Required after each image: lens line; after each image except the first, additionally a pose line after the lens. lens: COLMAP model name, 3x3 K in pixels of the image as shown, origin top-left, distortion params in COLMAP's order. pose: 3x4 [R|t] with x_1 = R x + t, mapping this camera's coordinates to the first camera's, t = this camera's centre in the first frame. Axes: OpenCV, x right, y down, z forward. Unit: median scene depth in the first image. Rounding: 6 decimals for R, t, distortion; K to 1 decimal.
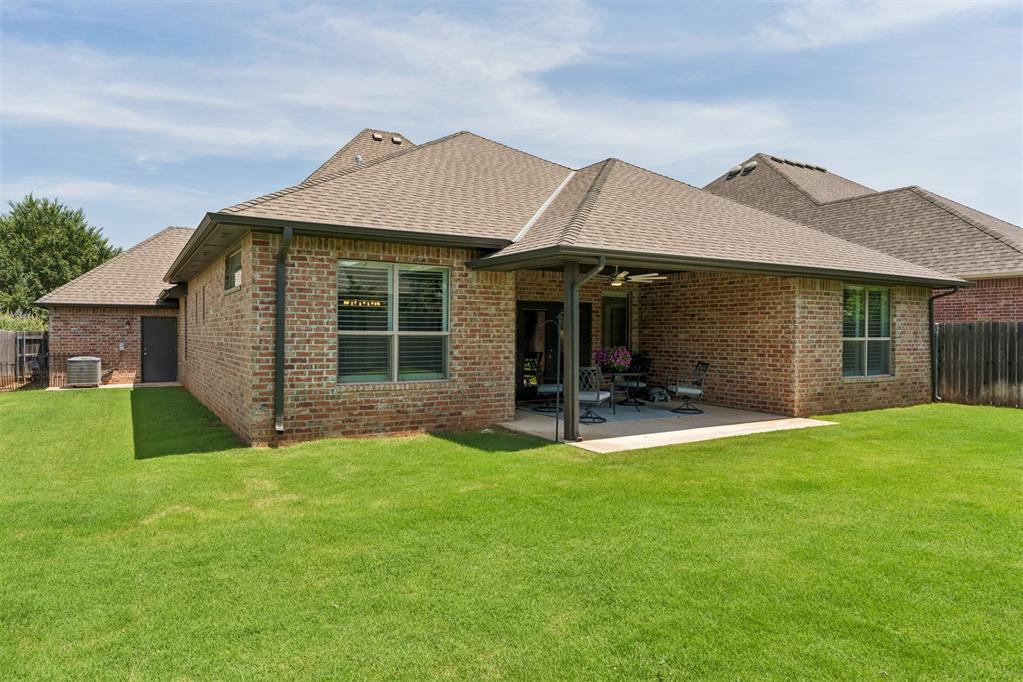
lens RADIAL K [[633.8, 0, 514.3], [0, 633.8, 338.2], [0, 0, 1]] dist [0.001985, -0.001610]
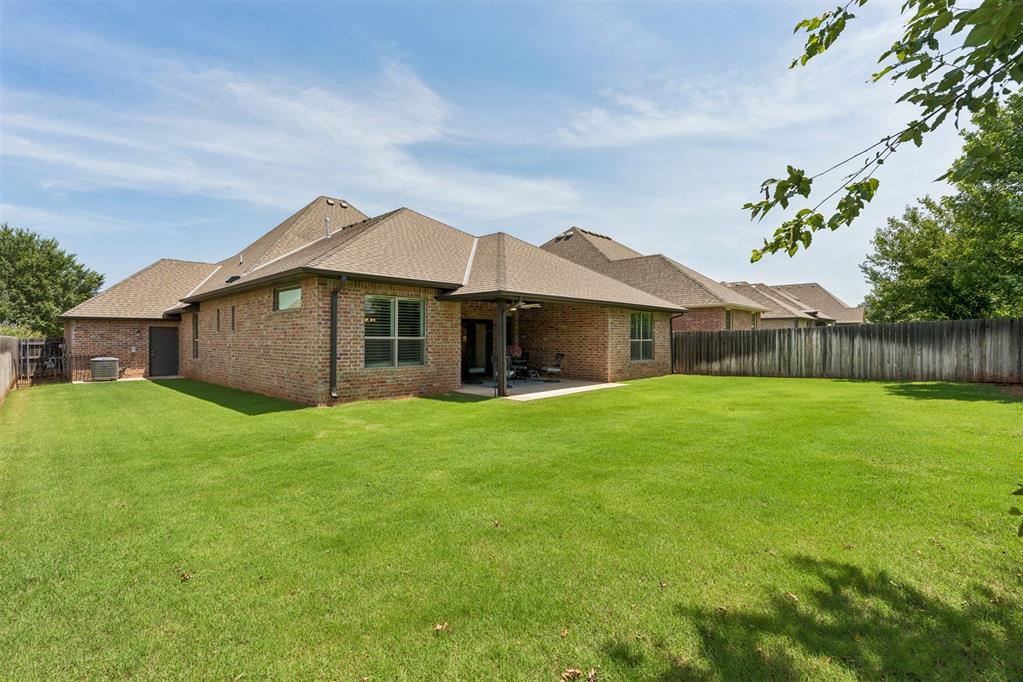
lens RADIAL K [[468.0, 0, 510.0], [0, 468.0, 341.0], [0, 0, 1]] dist [-0.001541, 0.000680]
pose [[0.964998, -0.005566, 0.262197, -0.119468], [0.006356, 0.999977, -0.002166, 0.002499], [-0.262179, 0.003757, 0.965012, -0.151585]]
